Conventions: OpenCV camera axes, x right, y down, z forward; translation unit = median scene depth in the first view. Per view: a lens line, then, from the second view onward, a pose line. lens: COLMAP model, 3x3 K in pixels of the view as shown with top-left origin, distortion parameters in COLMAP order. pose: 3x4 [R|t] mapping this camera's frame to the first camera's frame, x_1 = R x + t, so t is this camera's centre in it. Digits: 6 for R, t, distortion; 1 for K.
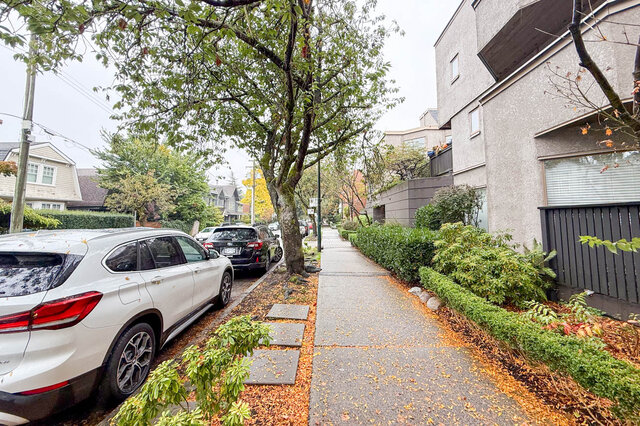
lens RADIAL K [[262.4, 0, 308.7], [0, 262.4, 192.8], [0, 0, 1]] dist [0.000612, 0.000030]
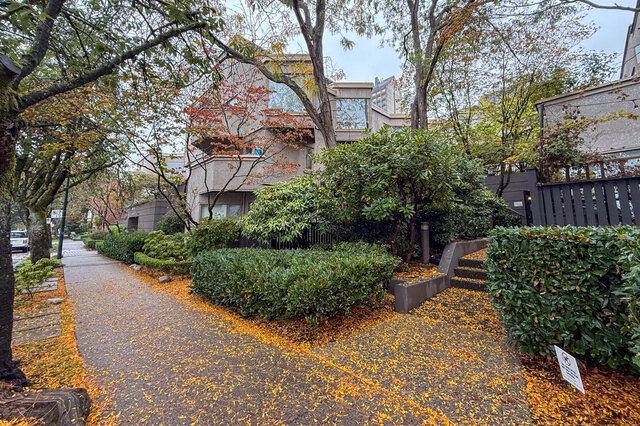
lens RADIAL K [[262.4, 0, 308.7], [0, 262.4, 192.8], [0, 0, 1]] dist [0.000612, 0.000030]
pose [[0.687713, 0.090088, 0.720371, -0.044599], [-0.065540, 0.995923, -0.061979, -0.041132], [-0.723018, -0.004589, 0.690814, -0.394717]]
